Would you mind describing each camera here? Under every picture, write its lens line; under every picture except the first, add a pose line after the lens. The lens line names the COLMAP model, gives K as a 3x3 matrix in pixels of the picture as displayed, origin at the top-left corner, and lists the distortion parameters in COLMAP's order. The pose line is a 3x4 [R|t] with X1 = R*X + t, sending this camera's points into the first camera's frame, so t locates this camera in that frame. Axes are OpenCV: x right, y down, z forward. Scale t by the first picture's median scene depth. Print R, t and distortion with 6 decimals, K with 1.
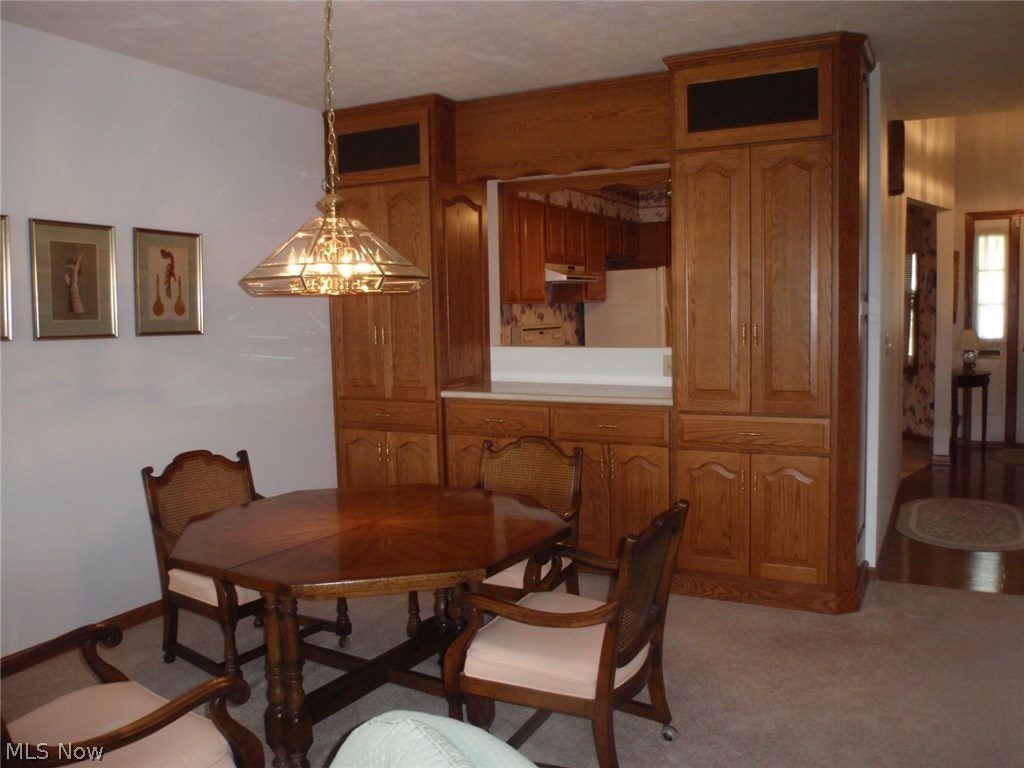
lens RADIAL K [[837.5, 0, 512.0], [0, 837.5, 384.0], [0, 0, 1]] dist [-0.076636, 0.041053]
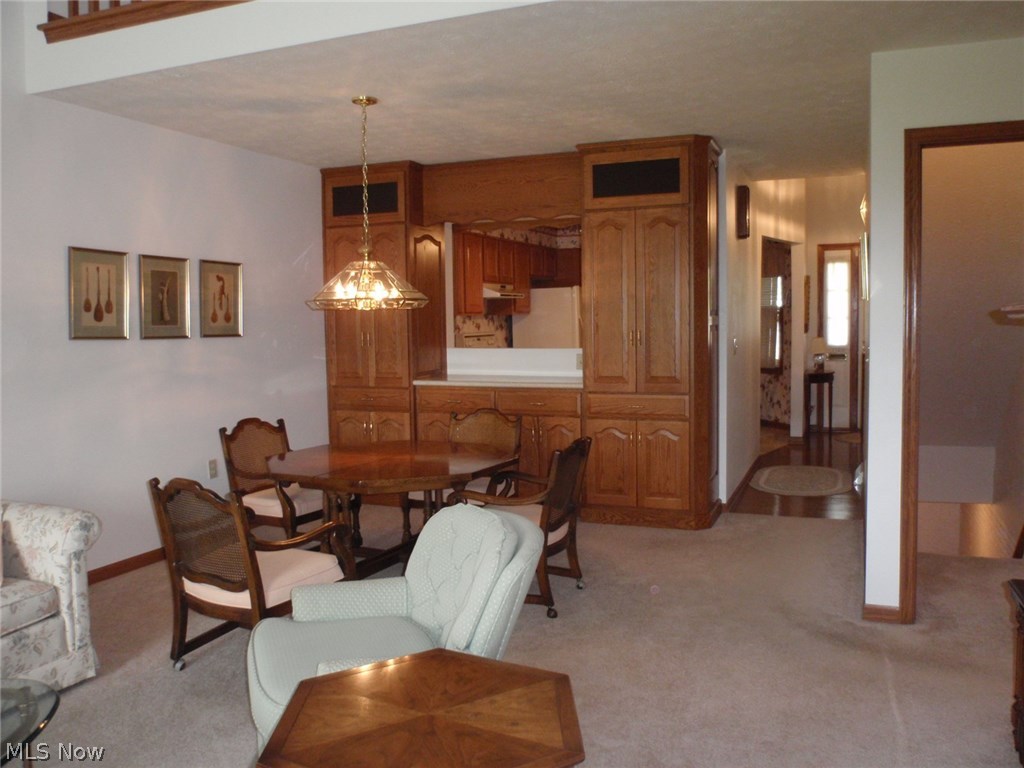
lens RADIAL K [[837.5, 0, 512.0], [0, 837.5, 384.0], [0, 0, 1]] dist [-0.076636, 0.041053]
pose [[0.995074, -0.001587, 0.099117, -0.067761], [0.002896, 0.999911, -0.013060, 0.036391], [-0.099088, 0.013283, 0.994990, -0.398883]]
